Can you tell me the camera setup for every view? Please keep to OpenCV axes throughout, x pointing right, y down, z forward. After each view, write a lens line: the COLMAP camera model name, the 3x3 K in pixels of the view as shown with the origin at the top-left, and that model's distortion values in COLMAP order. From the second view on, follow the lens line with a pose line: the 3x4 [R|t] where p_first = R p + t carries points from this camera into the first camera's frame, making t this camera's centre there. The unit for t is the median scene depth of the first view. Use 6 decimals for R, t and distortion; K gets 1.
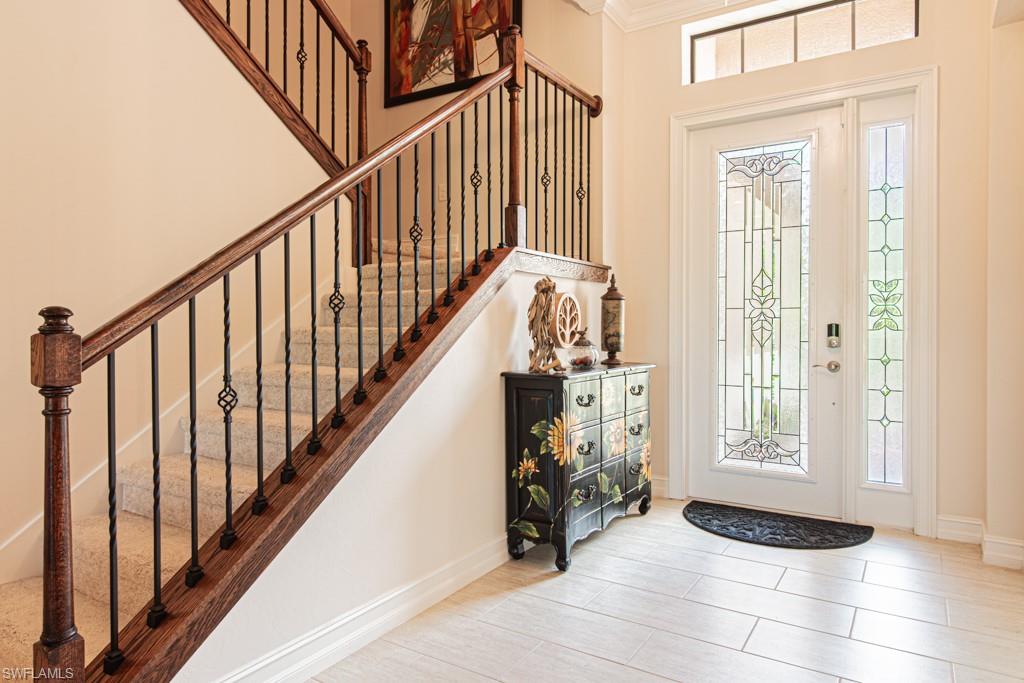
lens RADIAL K [[660.9, 0, 530.6], [0, 660.9, 344.5], [0, 0, 1]] dist [0.011033, 0.002693]
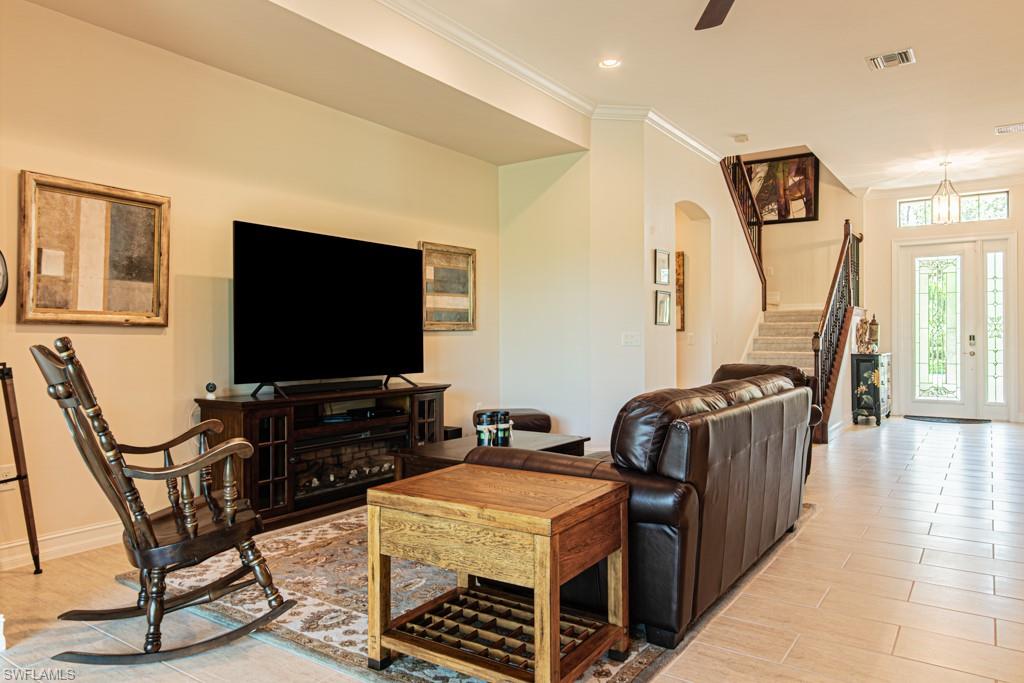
lens RADIAL K [[678.4, 0, 543.9], [0, 678.4, 345.0], [0, 0, 1]] dist [-0.010464, -0.006398]
pose [[0.998924, 0.005931, -0.046003, -1.033783], [-0.006514, 0.999900, -0.012535, 0.043859], [0.045924, 0.012821, 0.998863, -1.598277]]
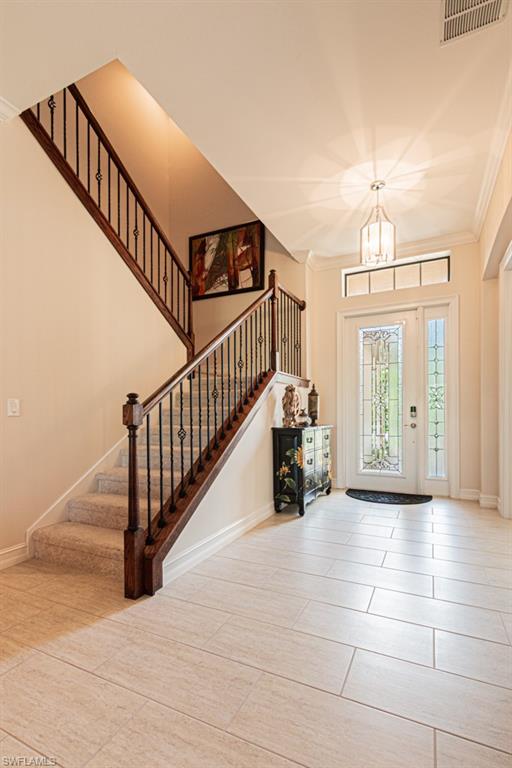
lens RADIAL K [[359.8, 0, 249.5], [0, 359.8, 423.2], [0, 0, 1]] dist [-0.000352, 0.000099]
pose [[0.997059, -0.000618, 0.076635, -0.186937], [0.000893, 0.999993, -0.003553, 0.028543], [-0.076633, 0.003611, 0.997053, -0.168183]]
